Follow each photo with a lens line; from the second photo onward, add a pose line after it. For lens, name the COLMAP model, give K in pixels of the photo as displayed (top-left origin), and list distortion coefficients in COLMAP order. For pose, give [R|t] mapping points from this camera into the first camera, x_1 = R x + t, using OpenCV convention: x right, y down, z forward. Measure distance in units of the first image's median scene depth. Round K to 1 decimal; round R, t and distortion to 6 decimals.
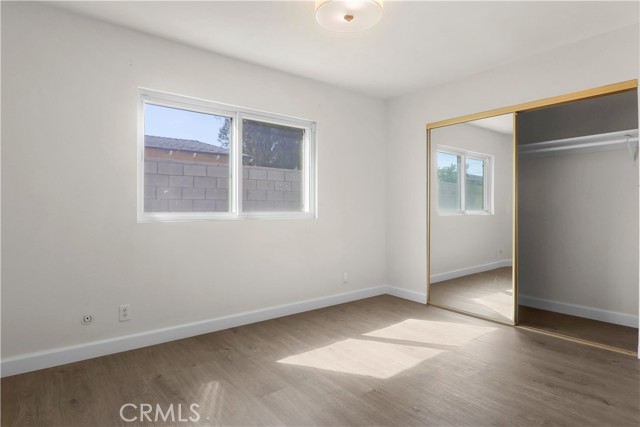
lens RADIAL K [[347.3, 0, 320.0], [0, 347.3, 209.2], [0, 0, 1]] dist [-0.001983, -0.002440]
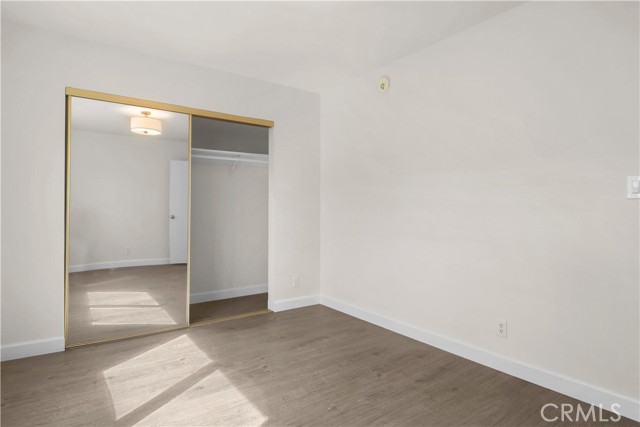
lens RADIAL K [[347.3, 0, 320.0], [0, 347.3, 209.2], [0, 0, 1]] dist [-0.001983, -0.002440]
pose [[0.053688, 0.004138, 0.998549, -0.425259], [0.001156, 0.999990, -0.004206, 0.000863], [-0.998557, 0.001380, 0.053683, 0.569869]]
